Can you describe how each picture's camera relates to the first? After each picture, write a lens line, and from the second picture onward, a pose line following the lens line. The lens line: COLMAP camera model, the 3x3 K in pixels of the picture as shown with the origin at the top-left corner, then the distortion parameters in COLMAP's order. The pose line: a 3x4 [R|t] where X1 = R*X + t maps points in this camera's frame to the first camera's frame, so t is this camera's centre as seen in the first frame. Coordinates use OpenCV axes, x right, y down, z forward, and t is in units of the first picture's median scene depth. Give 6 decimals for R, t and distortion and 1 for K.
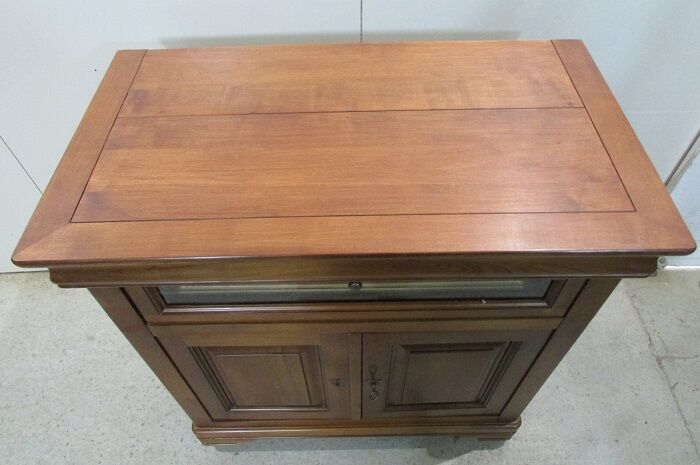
lens RADIAL K [[497.6, 0, 350.0], [0, 497.6, 232.5], [0, 0, 1]] dist [-0.028225, 0.001921]
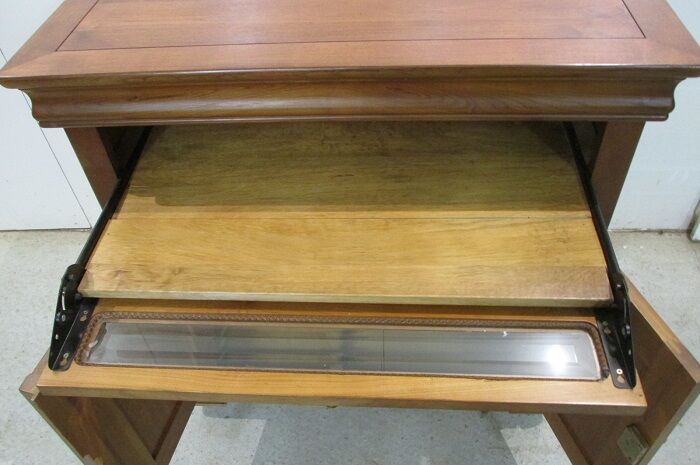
lens RADIAL K [[589.6, 0, 350.0], [0, 589.6, 232.5], [0, 0, 1]] dist [-0.048501, 0.012378]
pose [[0.996335, 0.022990, -0.082385, 0.119748], [-0.030984, 0.994791, -0.097110, 0.405513], [0.079723, 0.099306, 0.991858, -0.073277]]
